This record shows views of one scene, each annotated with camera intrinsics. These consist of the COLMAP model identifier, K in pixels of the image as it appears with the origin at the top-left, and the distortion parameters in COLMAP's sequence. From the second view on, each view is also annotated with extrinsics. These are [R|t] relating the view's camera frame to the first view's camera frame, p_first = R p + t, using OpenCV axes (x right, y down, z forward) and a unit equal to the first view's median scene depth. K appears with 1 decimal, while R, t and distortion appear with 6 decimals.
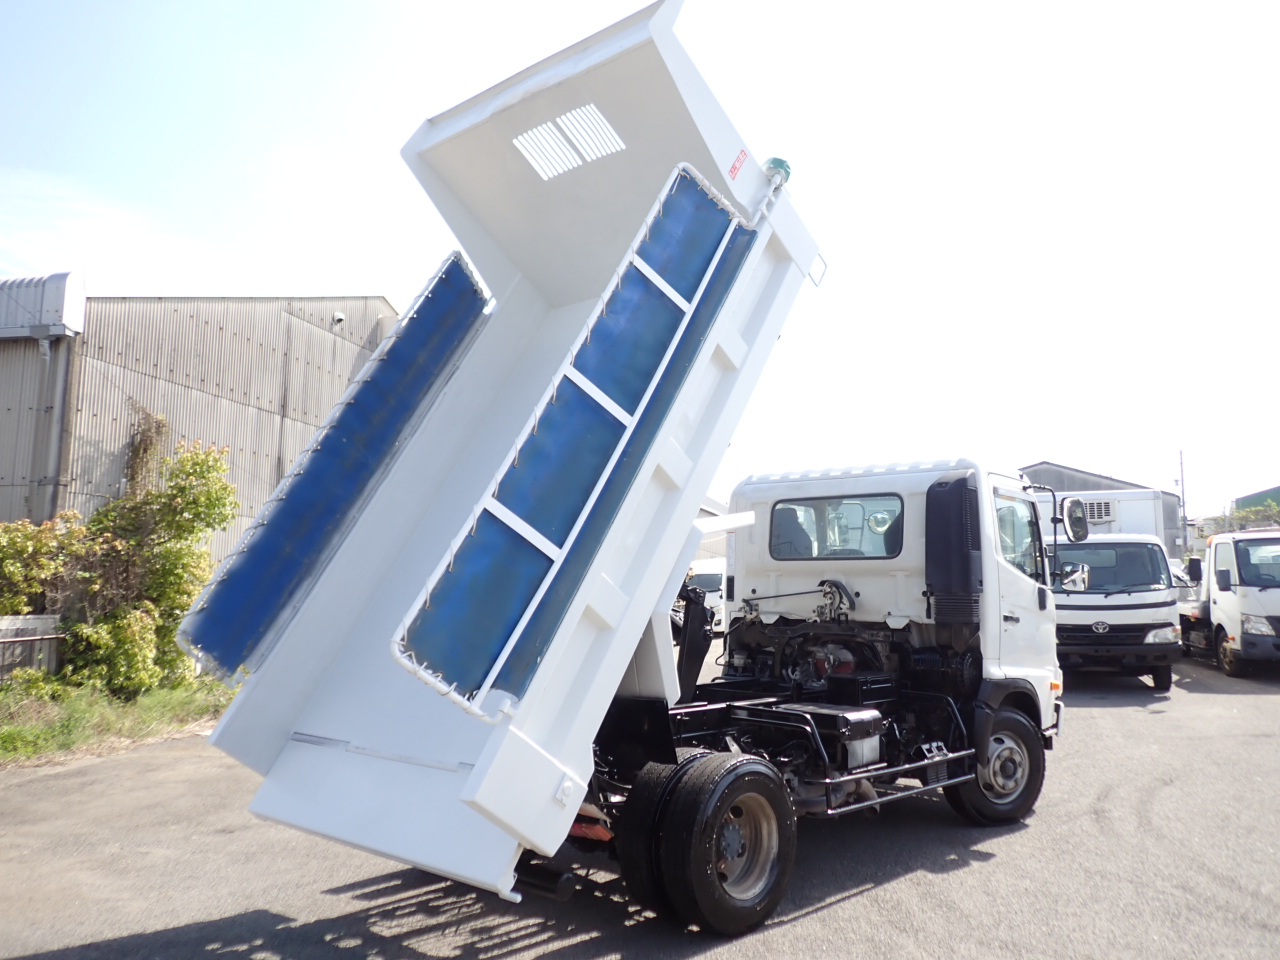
lens RADIAL K [[1045.0, 0, 636.2], [0, 1045.0, 482.2], [0, 0, 1]] dist [0.004567, -0.003305]
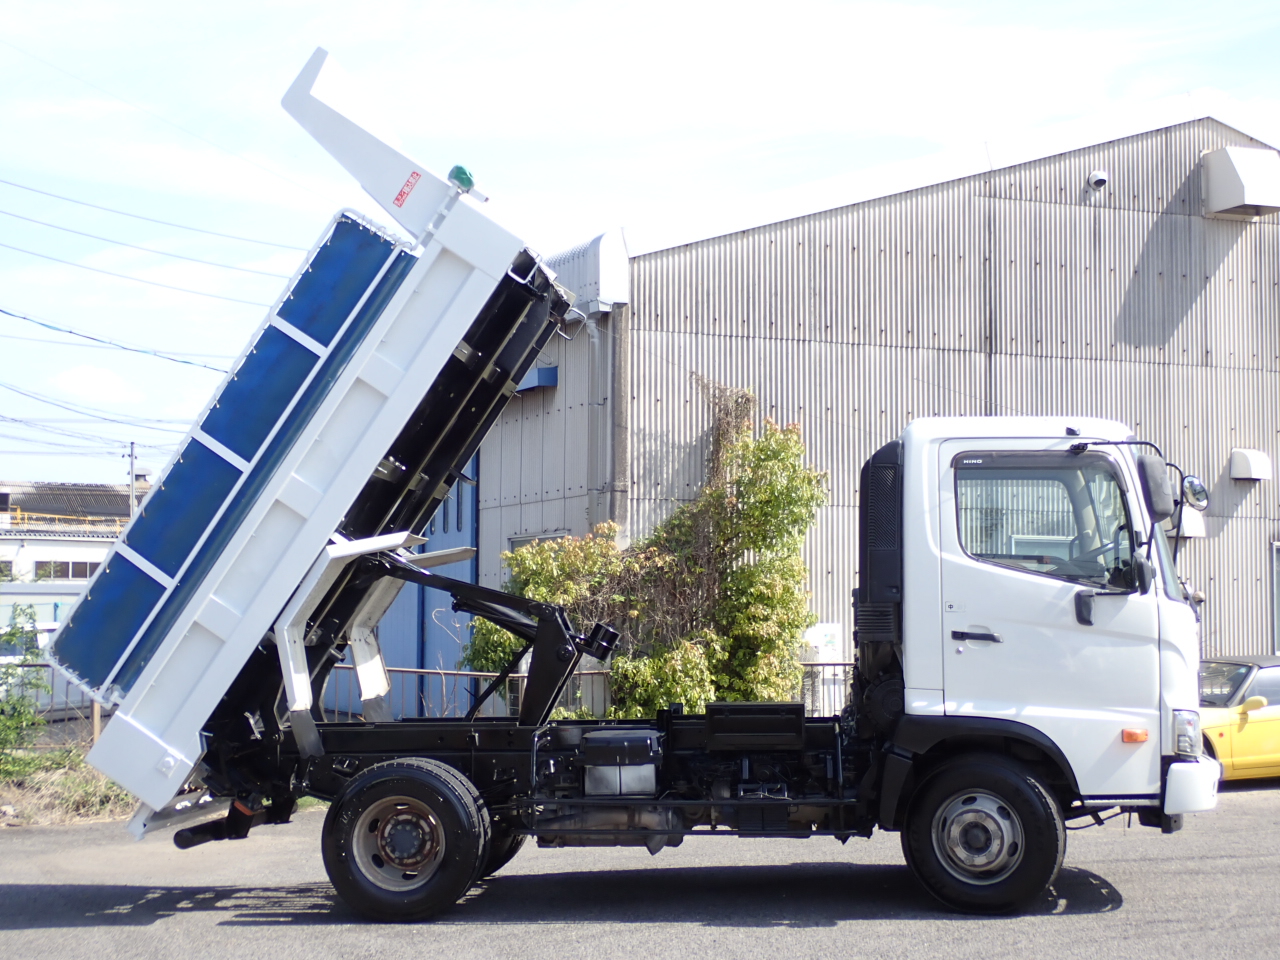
lens RADIAL K [[2204.9, 0, 638.2], [0, 2204.9, 479.4], [0, 0, 1]] dist [0.020009, 0.000000]
pose [[0.622100, -0.064033, -0.780315, 1.016762], [0.095620, 0.995403, -0.005451, 0.005183], [0.777077, -0.071222, 0.625363, -0.099618]]
